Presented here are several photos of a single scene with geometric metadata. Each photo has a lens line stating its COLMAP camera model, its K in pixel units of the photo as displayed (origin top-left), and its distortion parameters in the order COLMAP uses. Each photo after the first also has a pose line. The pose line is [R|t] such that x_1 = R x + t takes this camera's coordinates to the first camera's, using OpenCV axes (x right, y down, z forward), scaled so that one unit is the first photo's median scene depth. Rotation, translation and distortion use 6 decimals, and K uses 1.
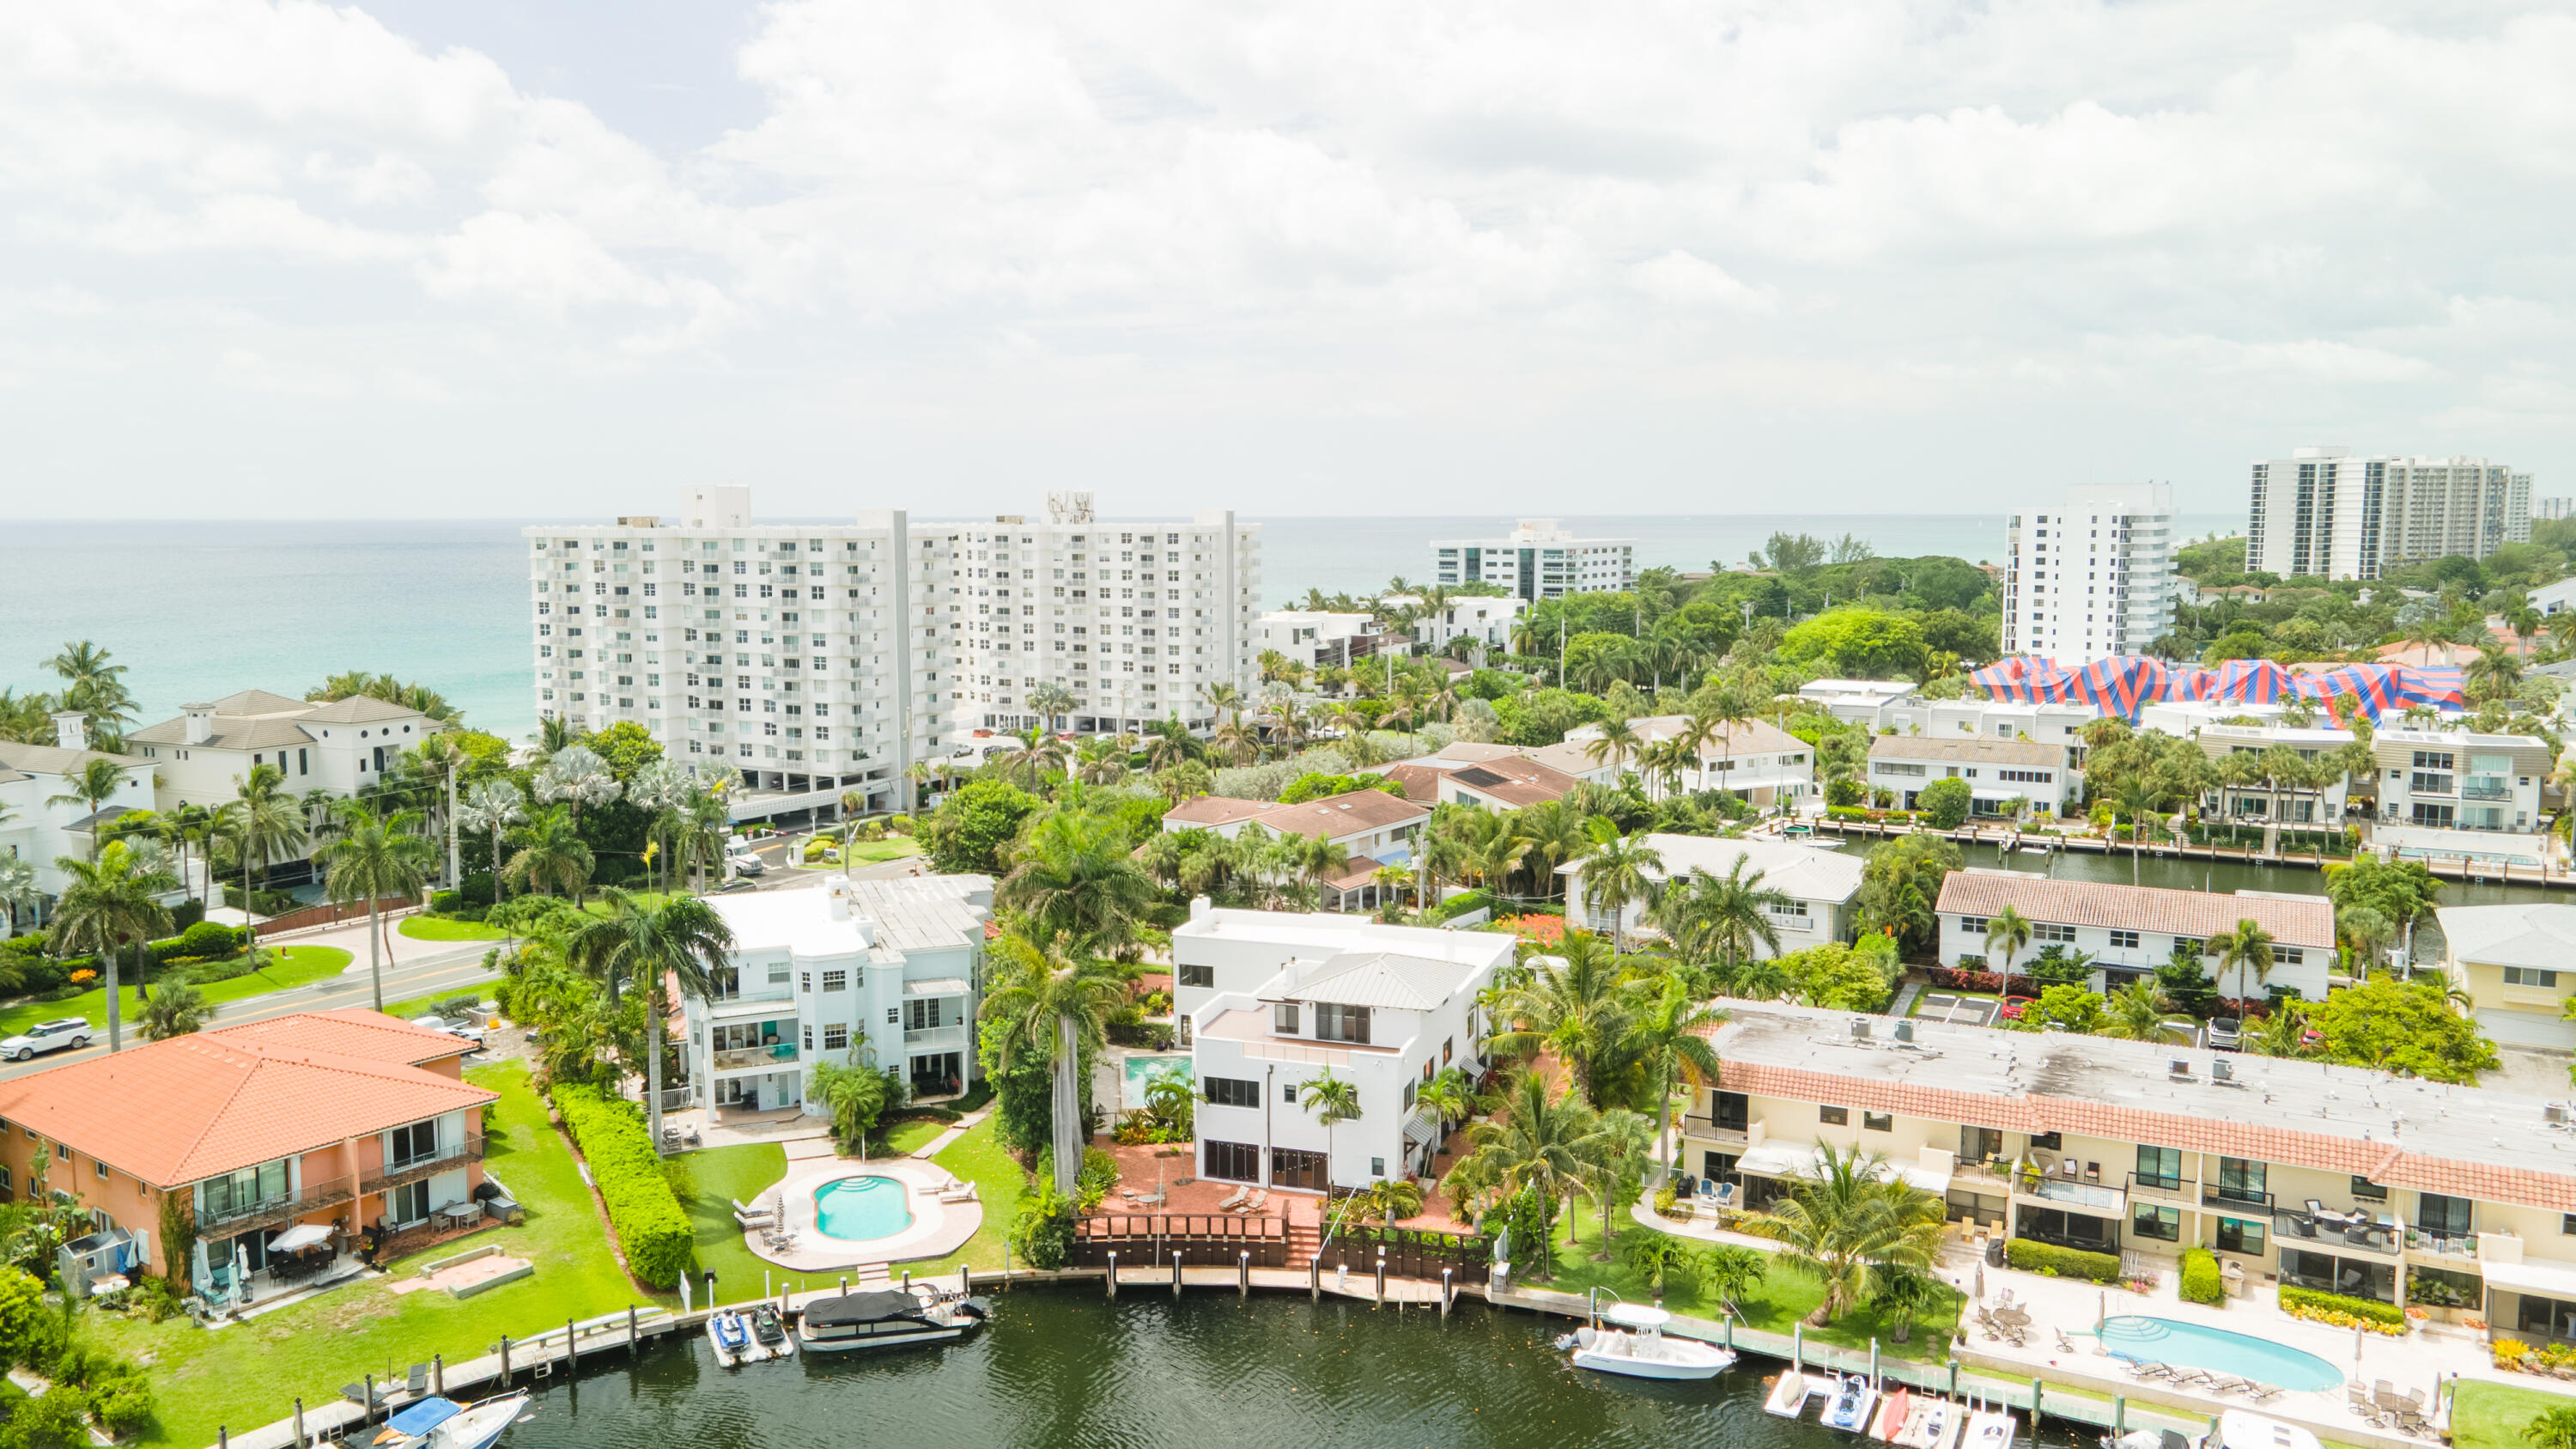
lens RADIAL K [[1888.0, 0, 1293.3], [0, 1888.0, 711.5], [0, 0, 1]] dist [0.022557, 0.034150]
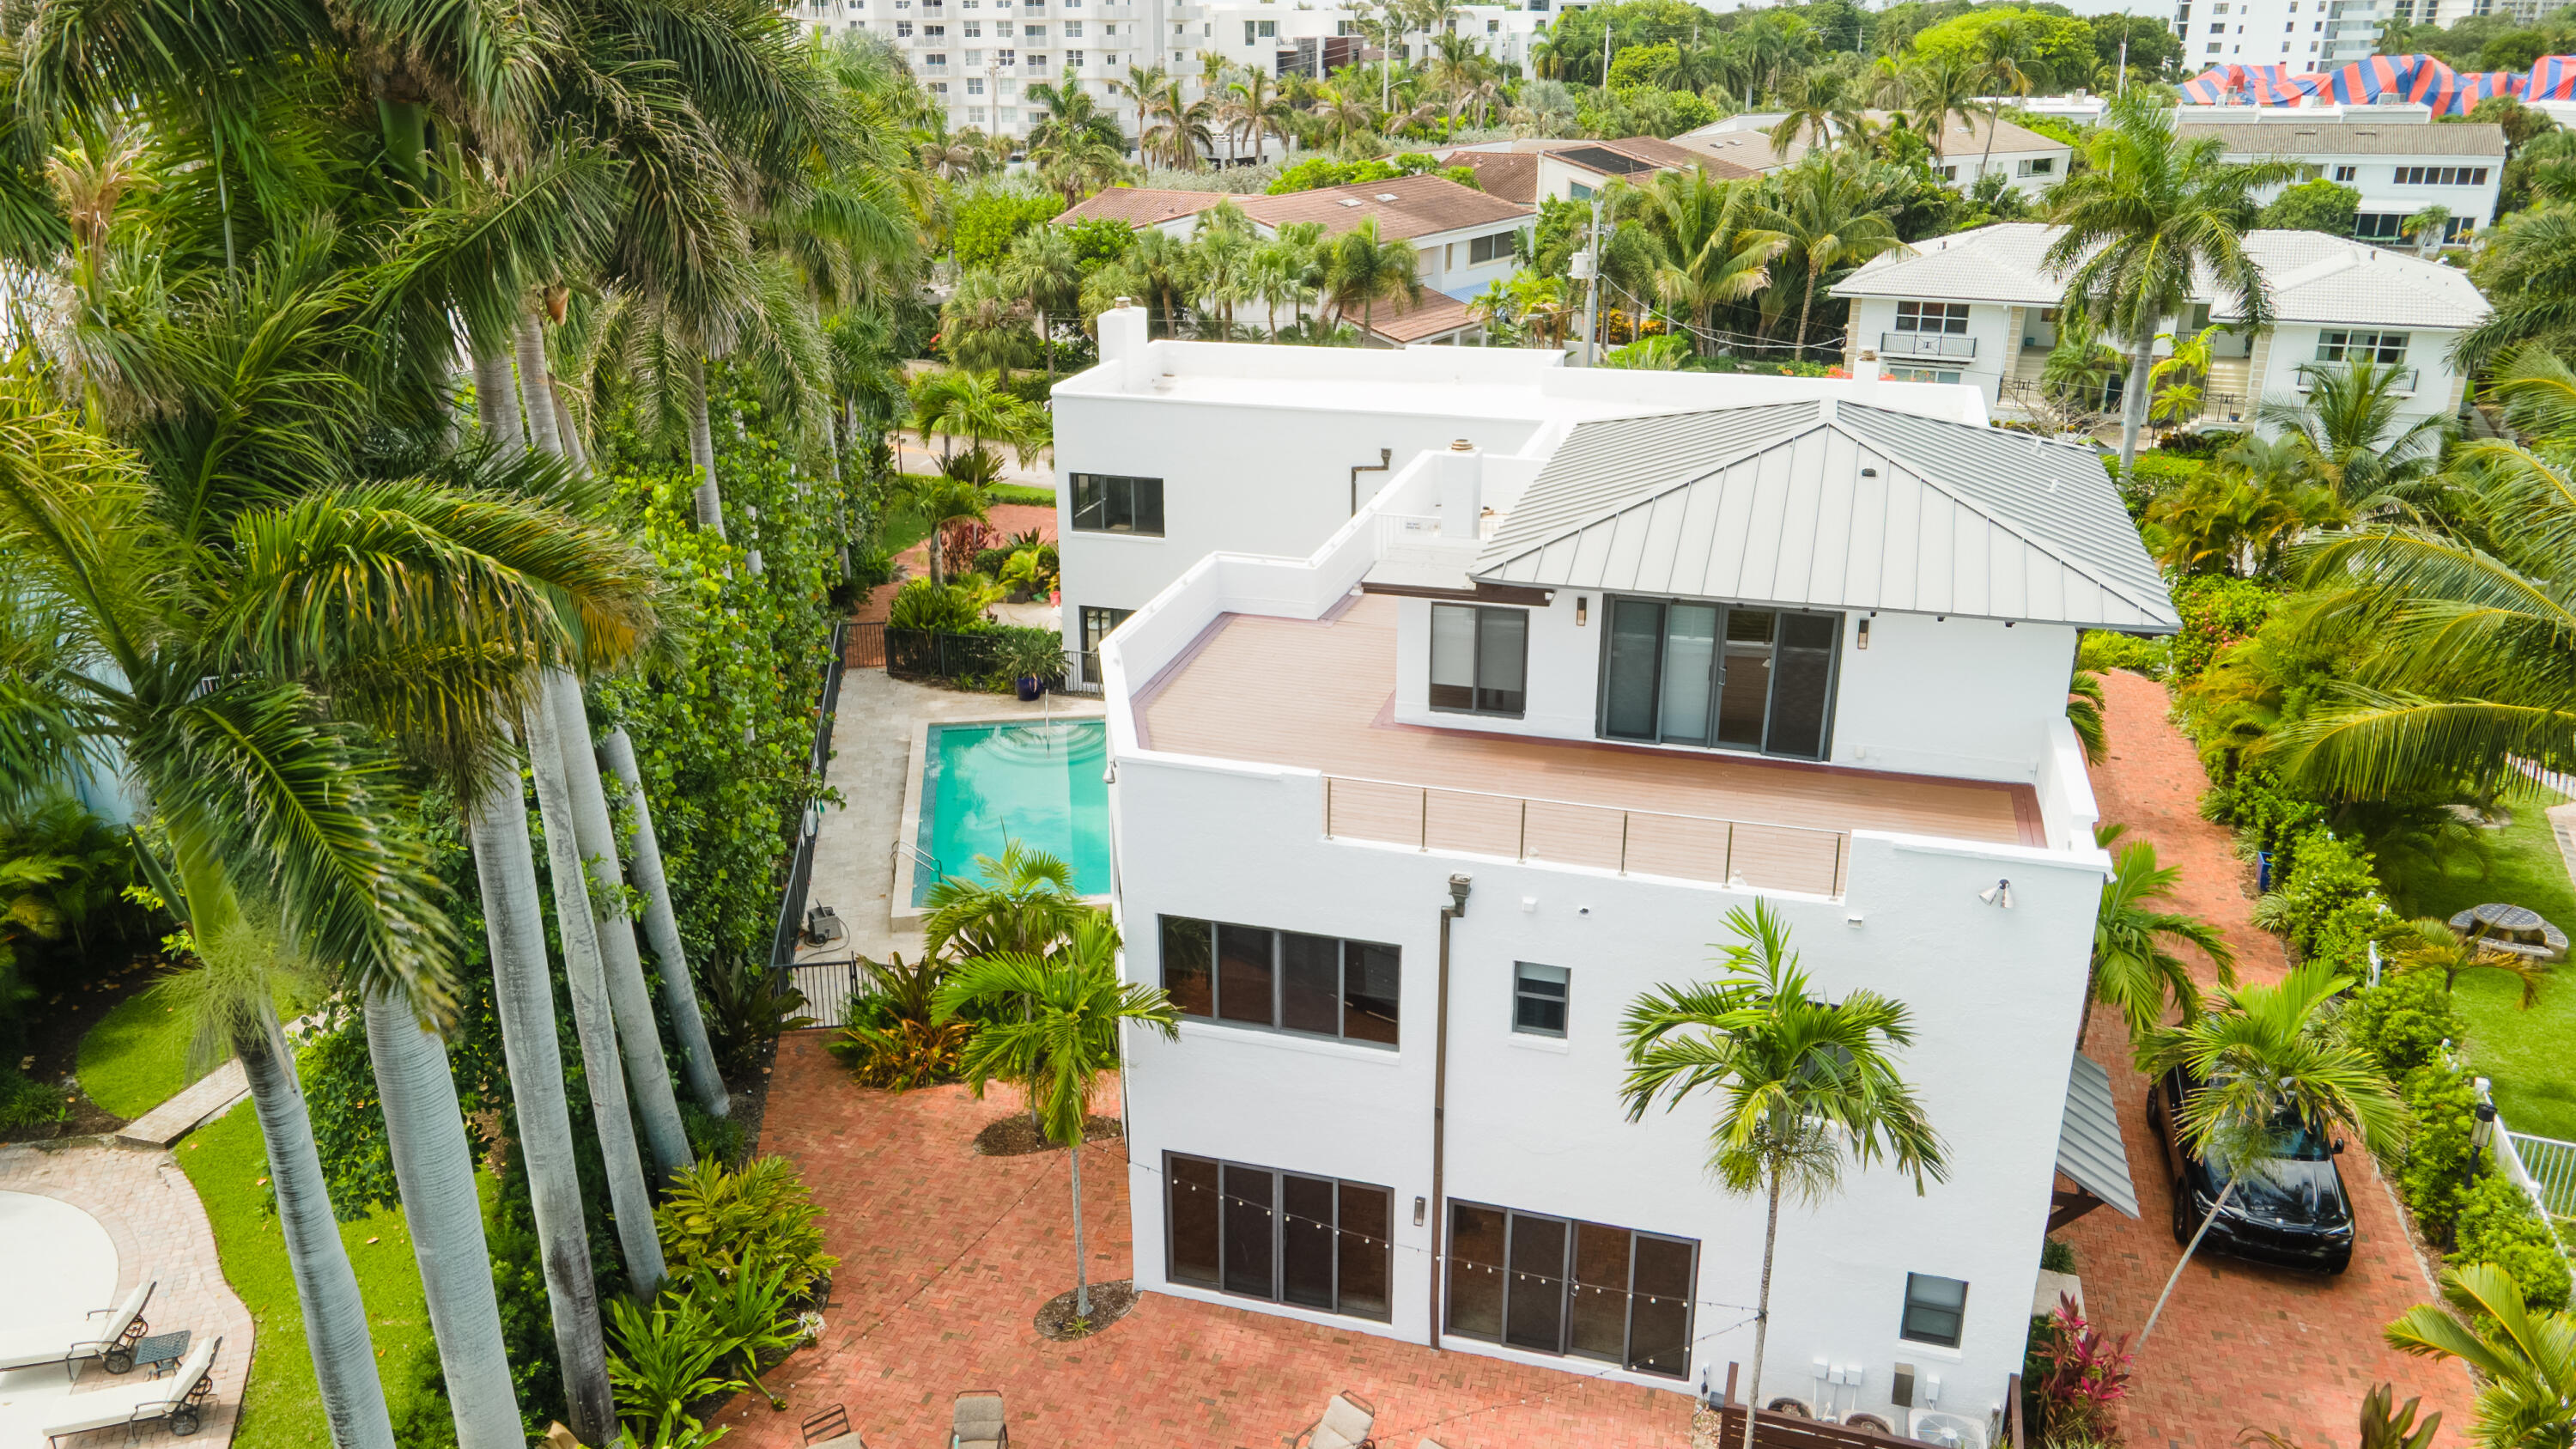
lens RADIAL K [[1888.0, 0, 1282.8], [0, 1888.0, 715.9], [0, 0, 1]] dist [0.022557, 0.034150]
pose [[0.999377, -0.013867, 0.032466, -0.034880], [0.005582, 0.970124, 0.242545, 0.100712], [-0.034859, -0.242213, 0.969597, 0.697690]]
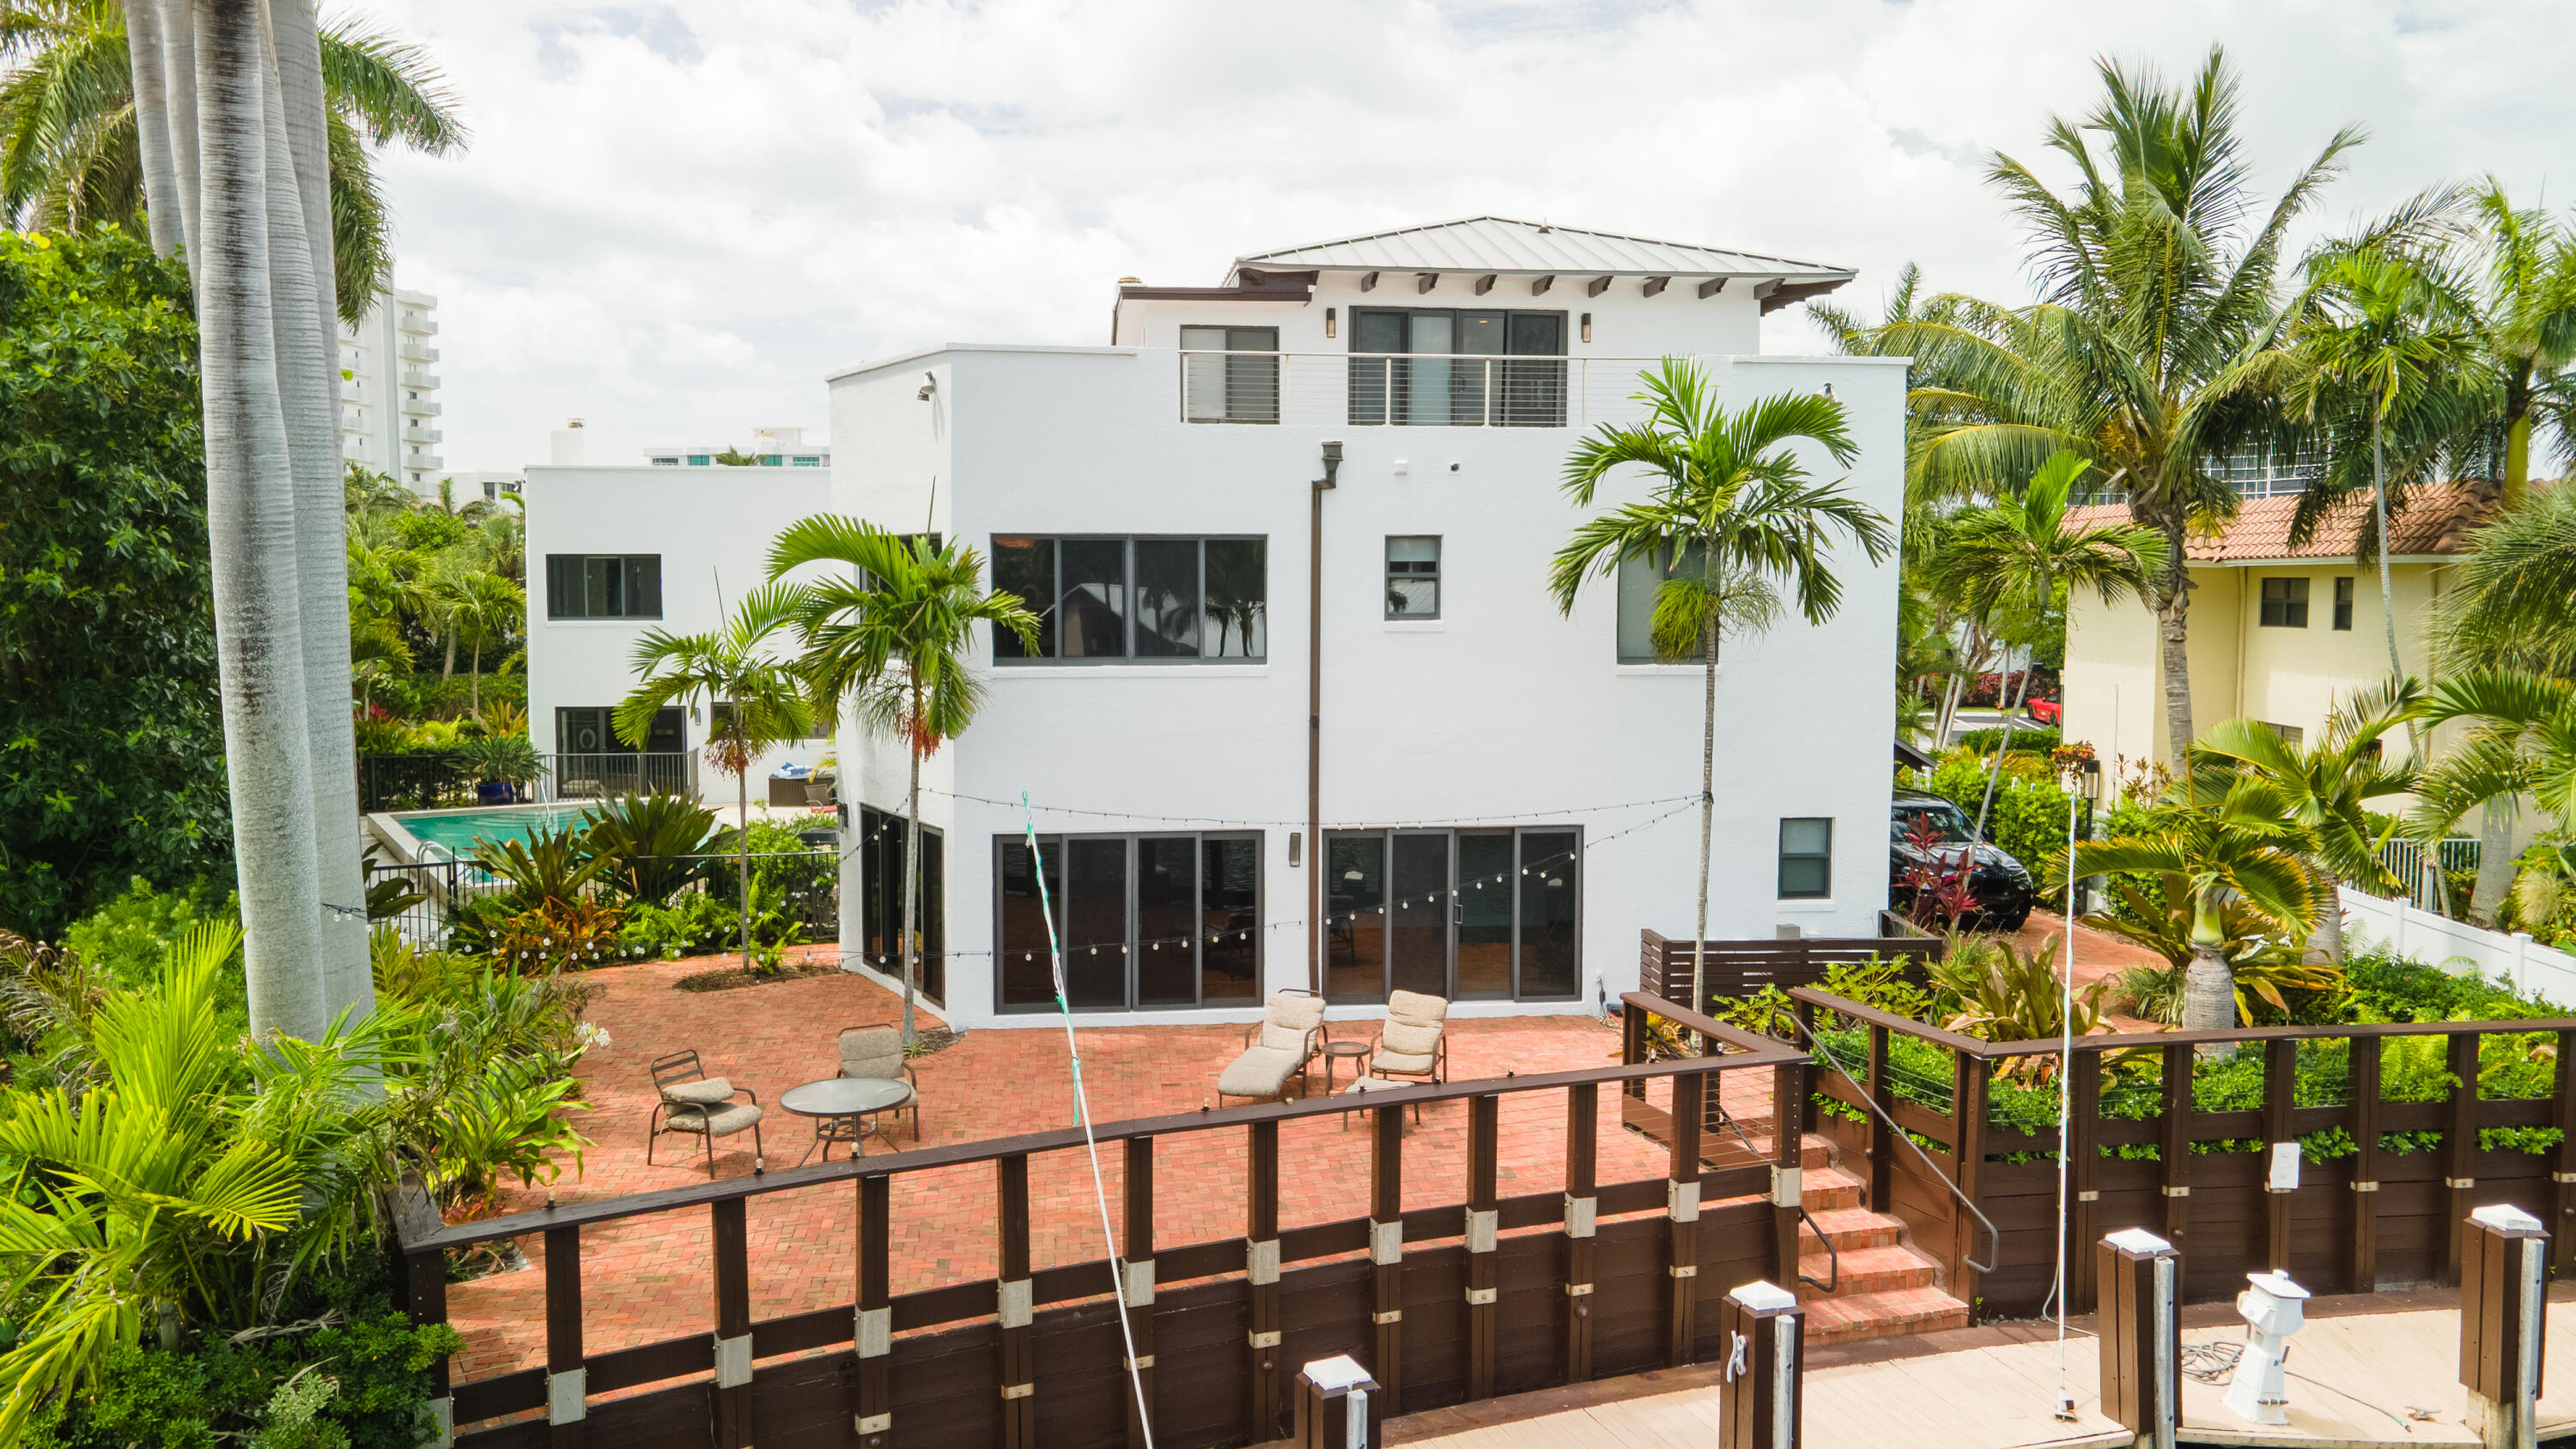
lens RADIAL K [[1888.0, 0, 1275.9], [0, 1888.0, 714.0], [0, 0, 1]] dist [0.022557, 0.034150]
pose [[0.904090, -0.028351, 0.426401, -0.097984], [0.044138, 0.998656, -0.027184, 0.197816], [-0.425057, 0.043398, 0.904126, 0.714144]]
